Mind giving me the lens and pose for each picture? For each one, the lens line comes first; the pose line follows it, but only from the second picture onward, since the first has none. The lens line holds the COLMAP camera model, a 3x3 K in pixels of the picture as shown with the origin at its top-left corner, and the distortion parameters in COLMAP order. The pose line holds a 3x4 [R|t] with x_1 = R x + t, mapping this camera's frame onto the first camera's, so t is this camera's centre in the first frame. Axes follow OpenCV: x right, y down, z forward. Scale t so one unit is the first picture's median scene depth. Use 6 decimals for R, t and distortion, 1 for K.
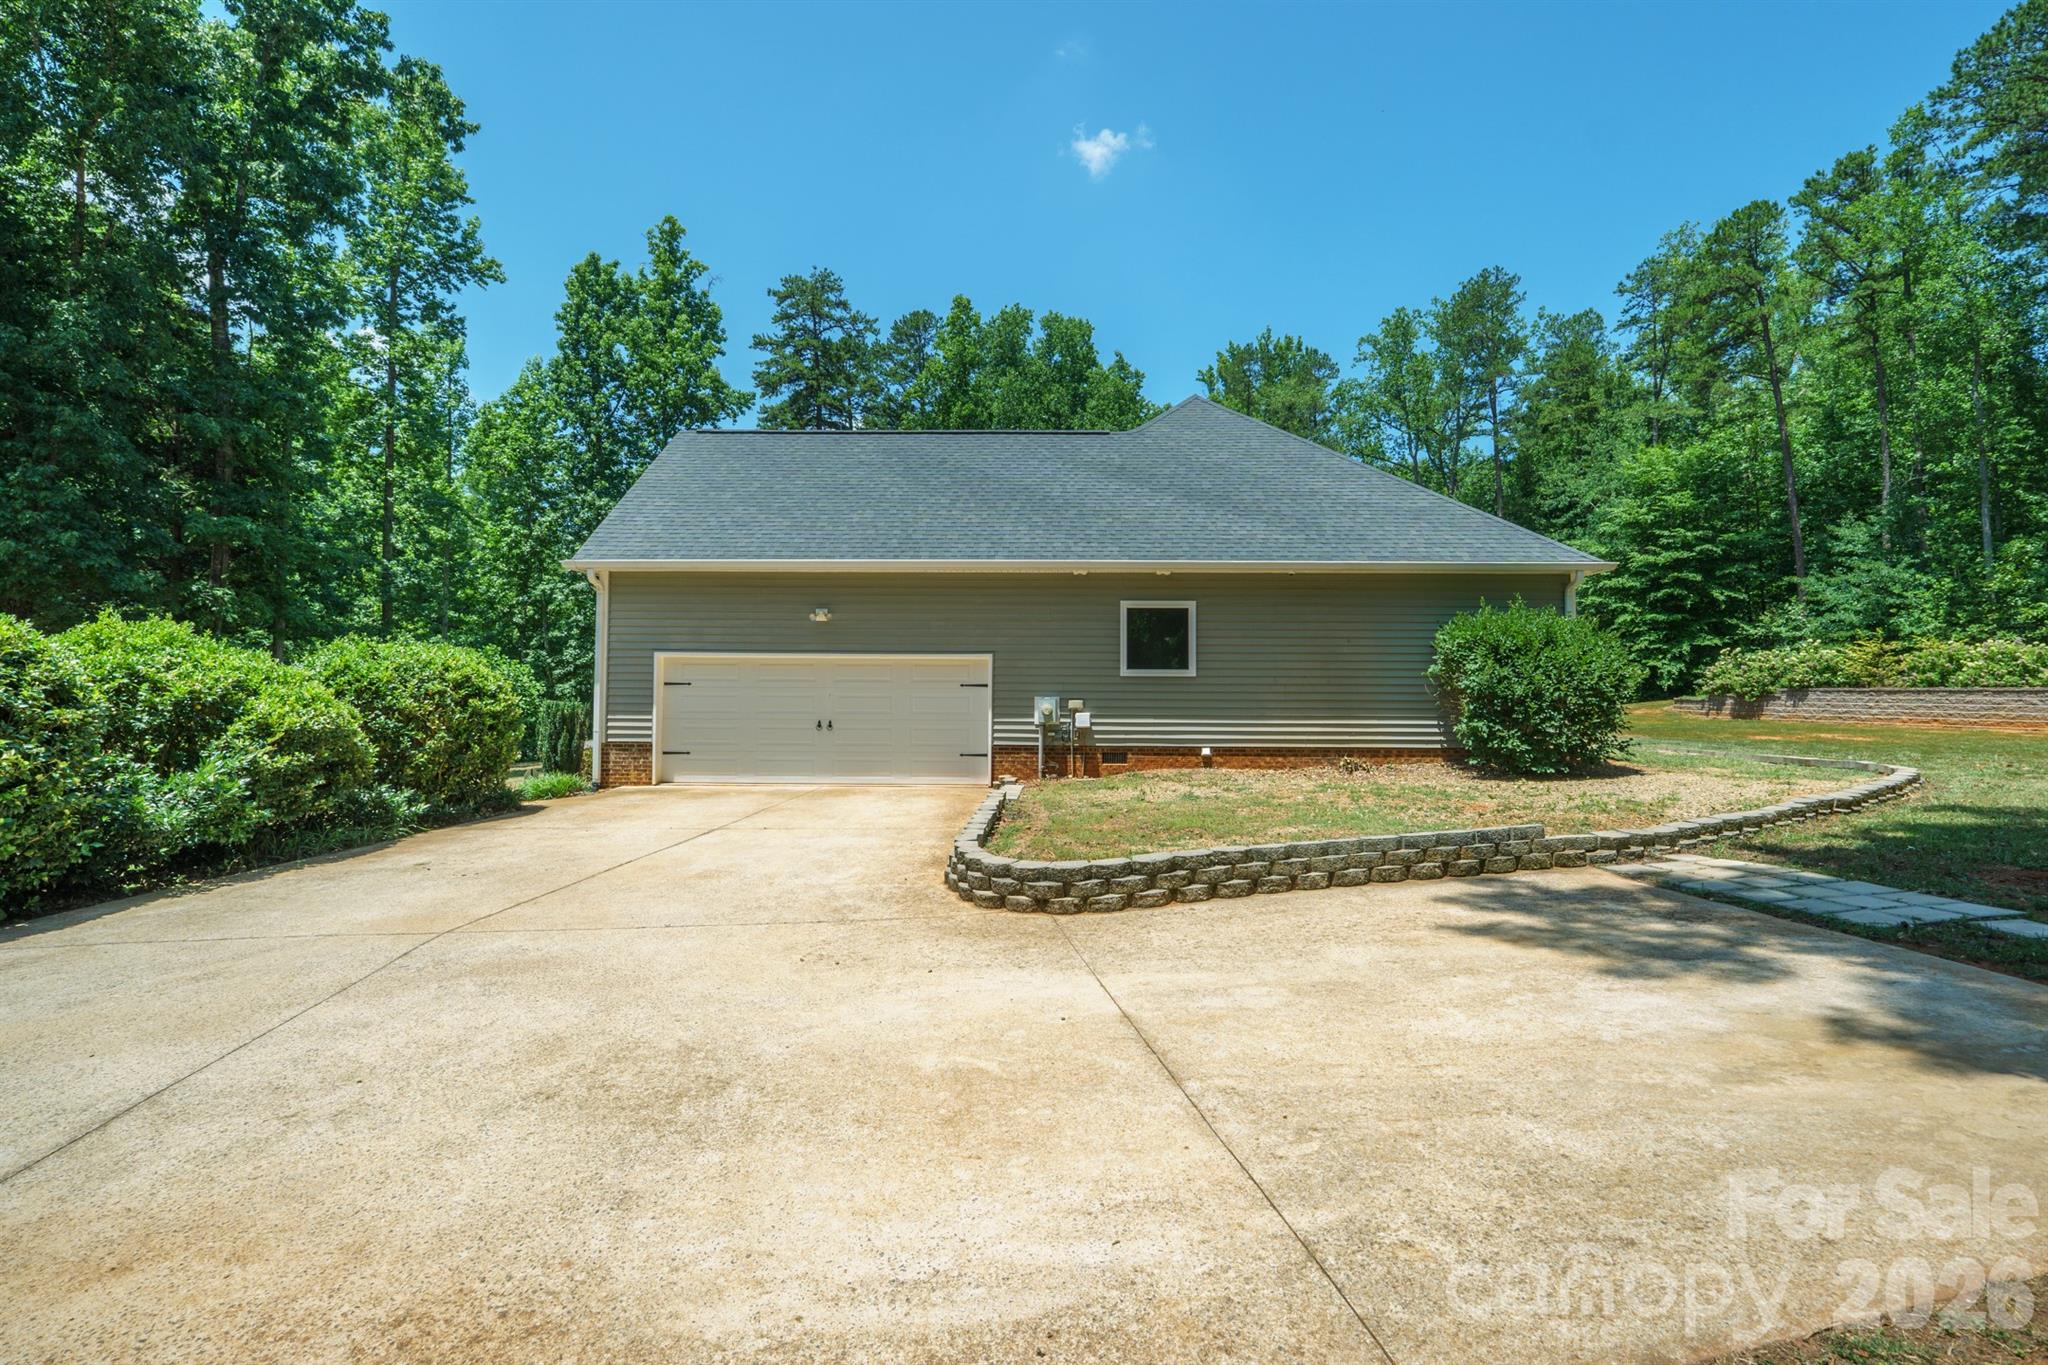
lens RADIAL K [[866.8, 0, 1028.6], [0, 866.8, 680.4], [0, 0, 1]] dist [-0.000220, -0.001518]
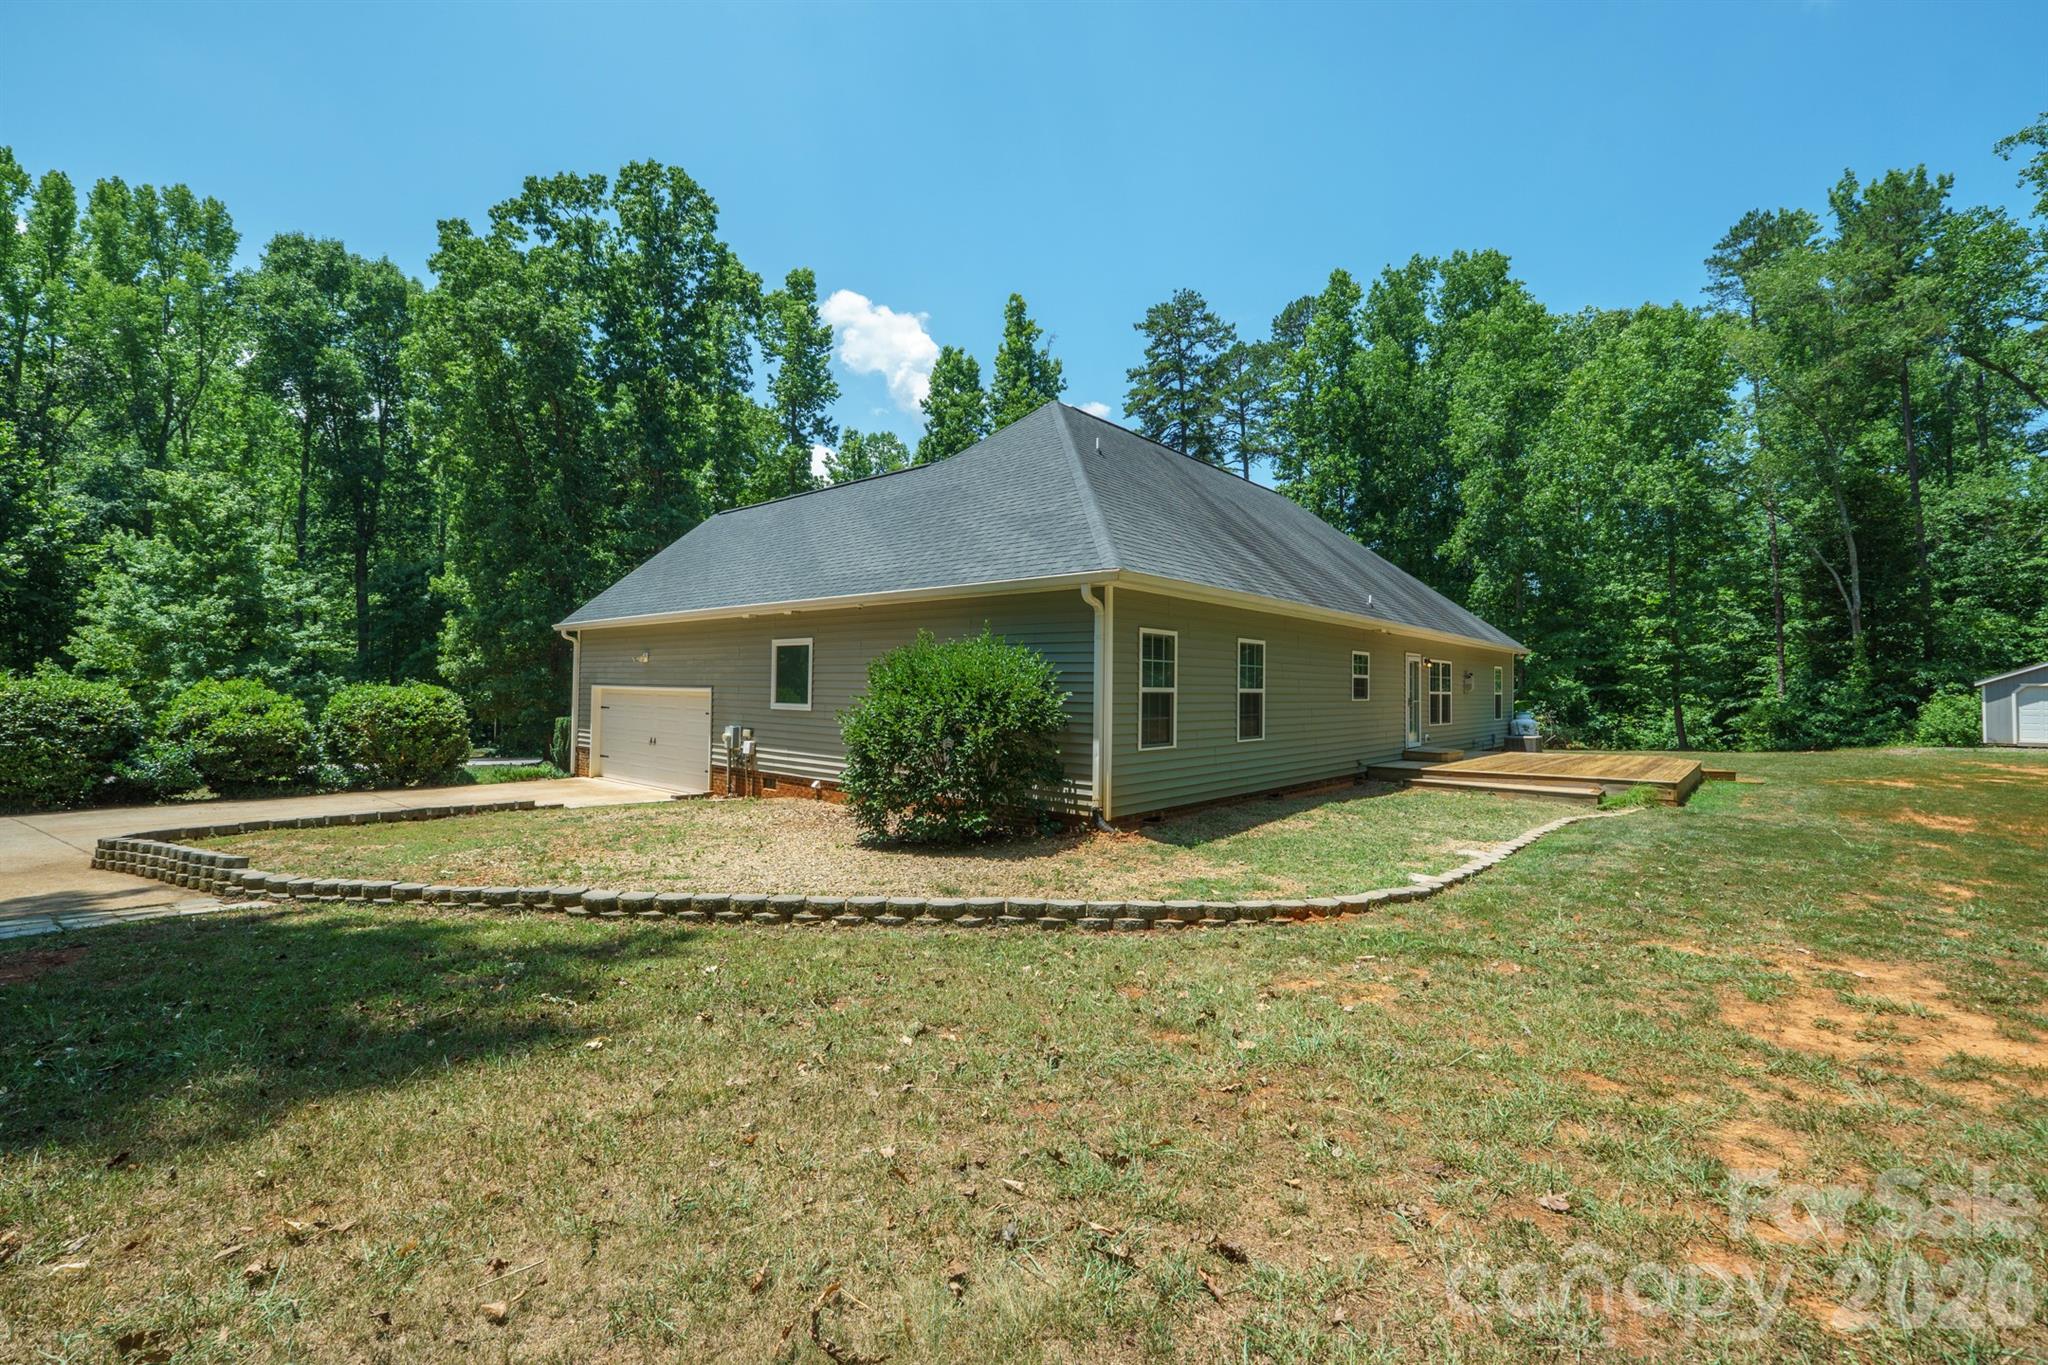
lens RADIAL K [[866.8, 0, 1028.8], [0, 866.8, 681.2], [0, 0, 1]] dist [-0.000220, -0.001518]
pose [[0.751528, -0.001227, -0.659701, 1.066251], [-0.000196, 0.999998, -0.002084, -0.037366], [0.659702, 0.001696, 0.751526, 0.394643]]
